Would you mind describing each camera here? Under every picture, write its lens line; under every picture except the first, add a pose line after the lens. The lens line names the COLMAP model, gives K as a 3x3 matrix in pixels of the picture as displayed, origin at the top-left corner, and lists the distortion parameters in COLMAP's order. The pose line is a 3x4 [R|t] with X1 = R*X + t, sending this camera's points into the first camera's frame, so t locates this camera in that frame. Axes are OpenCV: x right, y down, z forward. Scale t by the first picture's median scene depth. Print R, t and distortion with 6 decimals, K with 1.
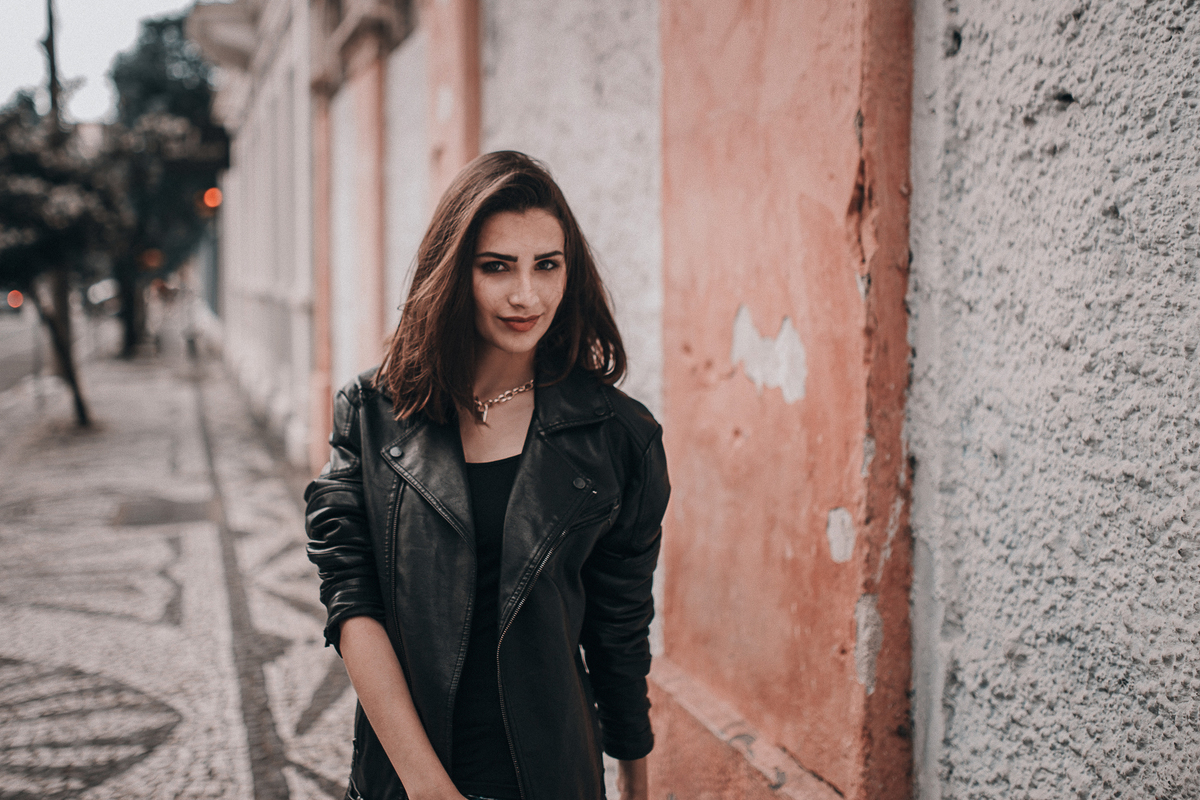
lens RADIAL K [[1147.3, 0, 536.3], [0, 1147.3, 381.0], [0, 0, 1]] dist [-0.067133, 0.099895]
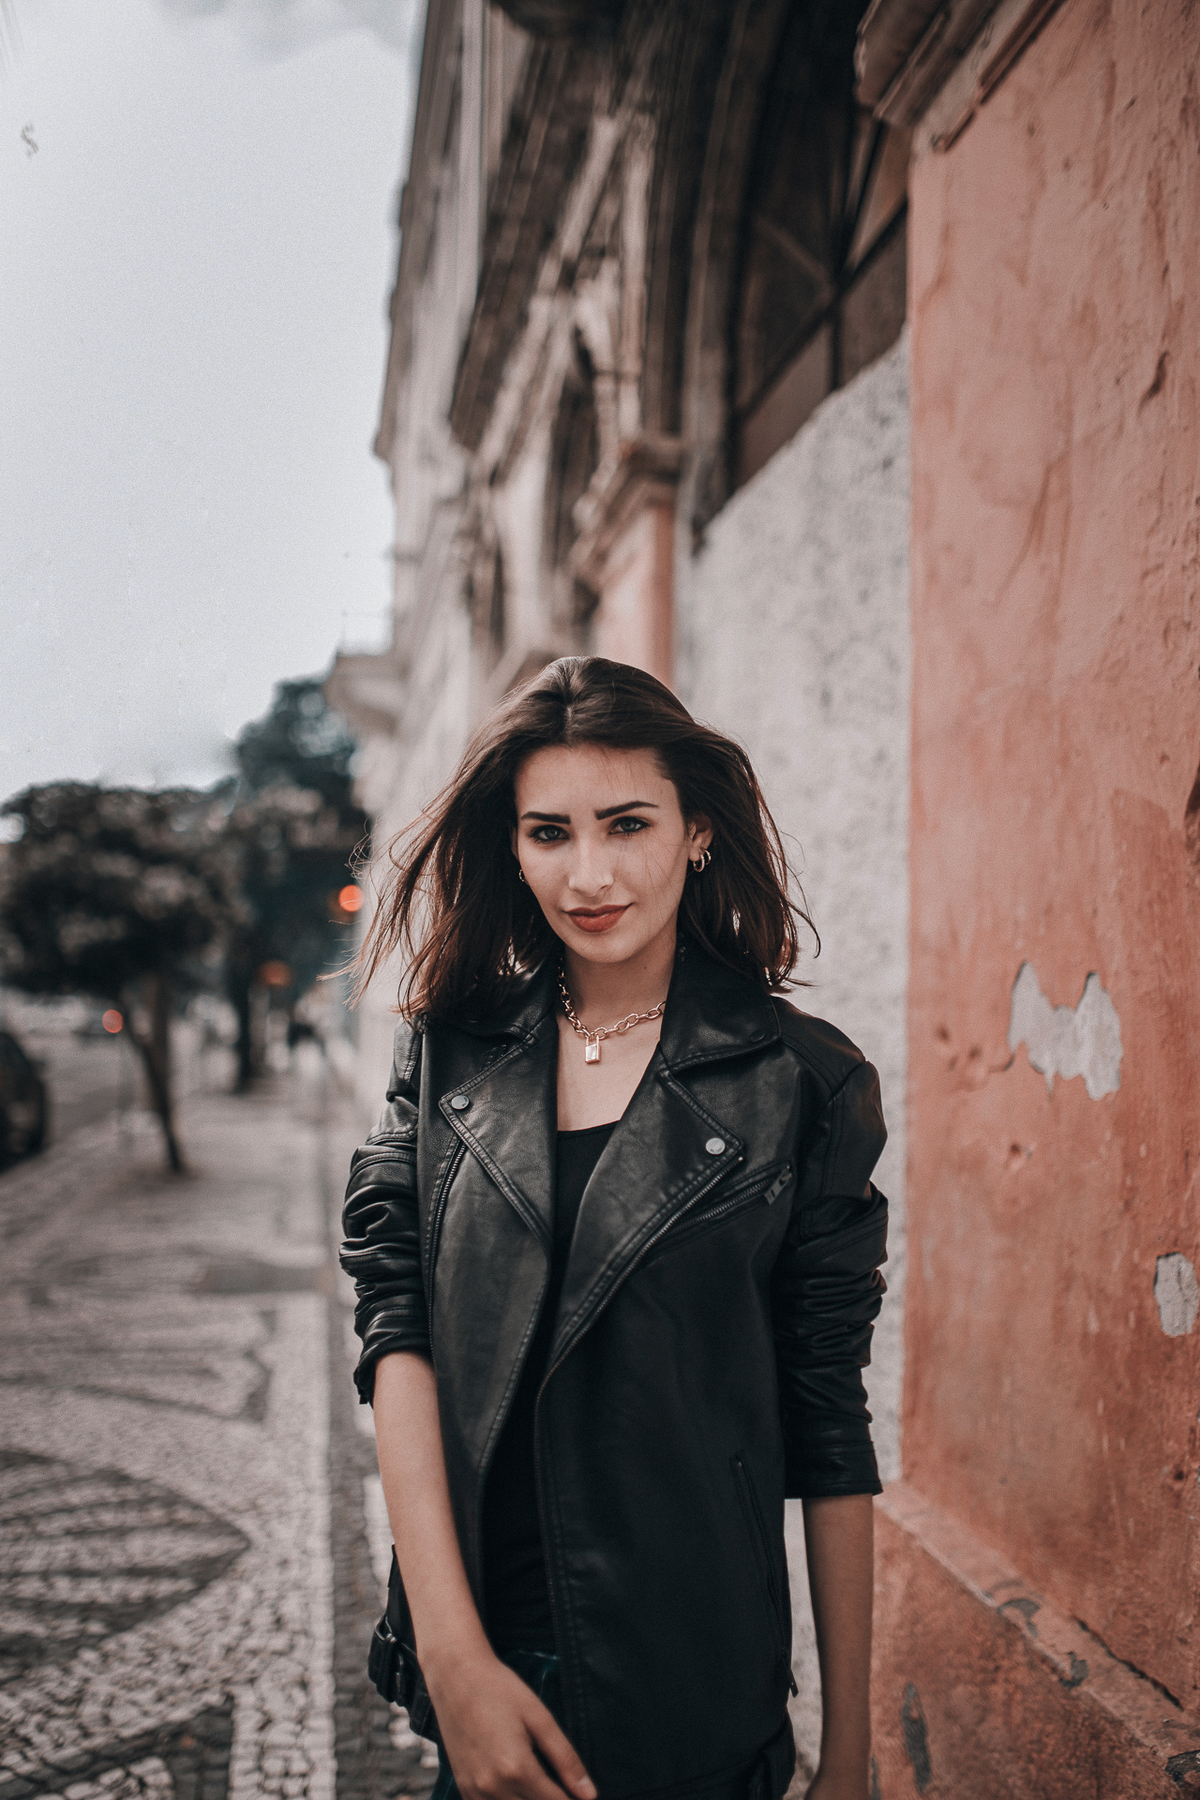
lens RADIAL K [[1720.9, 0, 600.0], [0, 1720.9, 900.0], [0, 0, 1]] dist [-0.067133, 0.099895]
pose [[0.997370, 0.022003, -0.069064, -0.012871], [-0.027332, 0.996642, -0.077190, -0.040364], [0.067133, 0.078875, 0.994621, -0.117759]]
